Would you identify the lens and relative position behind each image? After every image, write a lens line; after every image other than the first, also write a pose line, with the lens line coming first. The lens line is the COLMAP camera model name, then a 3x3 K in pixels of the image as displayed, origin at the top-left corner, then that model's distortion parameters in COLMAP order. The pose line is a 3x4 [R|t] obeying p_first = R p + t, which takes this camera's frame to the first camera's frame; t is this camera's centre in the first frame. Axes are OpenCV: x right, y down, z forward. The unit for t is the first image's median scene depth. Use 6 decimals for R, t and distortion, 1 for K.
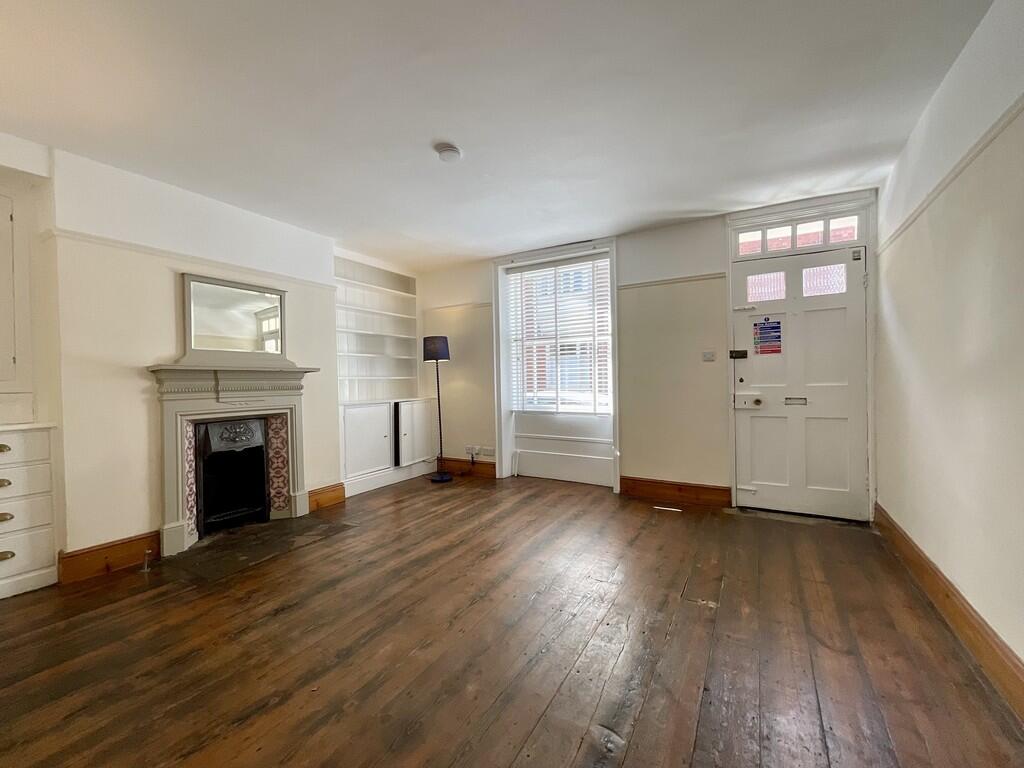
lens RADIAL K [[414.9, 0, 515.3], [0, 414.9, 379.0], [0, 0, 1]] dist [-0.004000, 0.000649]
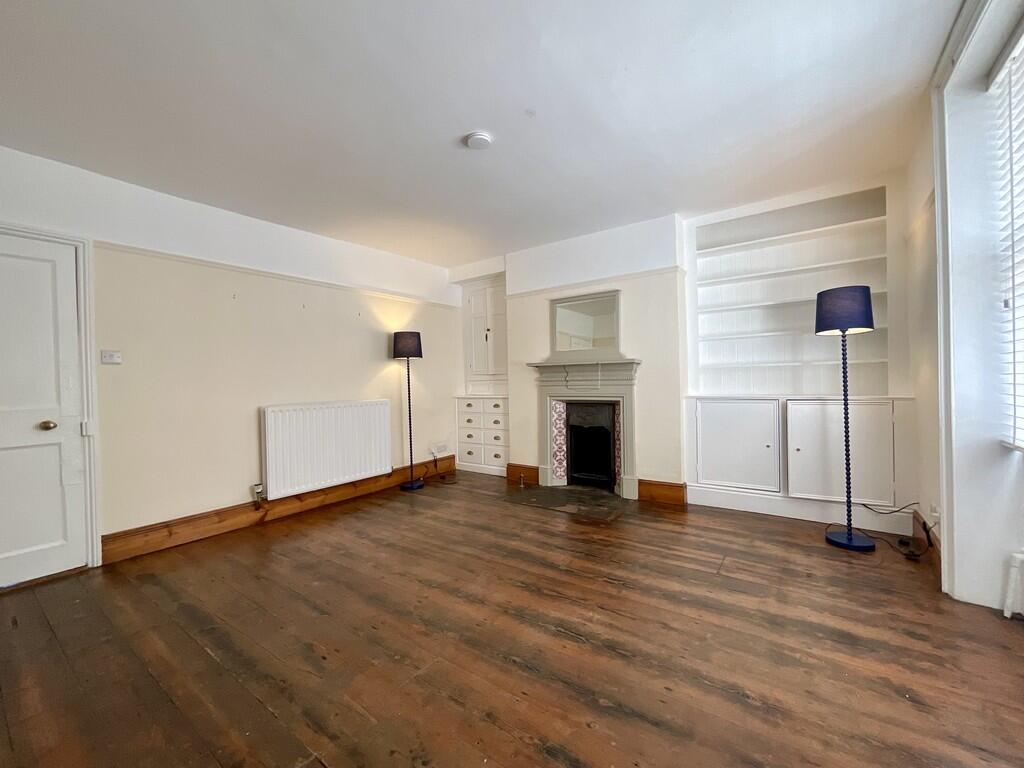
lens RADIAL K [[414.9, 0, 510.4], [0, 414.9, 386.5], [0, 0, 1]] dist [-0.004000, 0.000649]
pose [[-0.093548, 0.032244, -0.995093, 0.650134], [0.026493, 0.999202, 0.029887, 0.003365], [0.995262, -0.023568, -0.094327, 0.932838]]
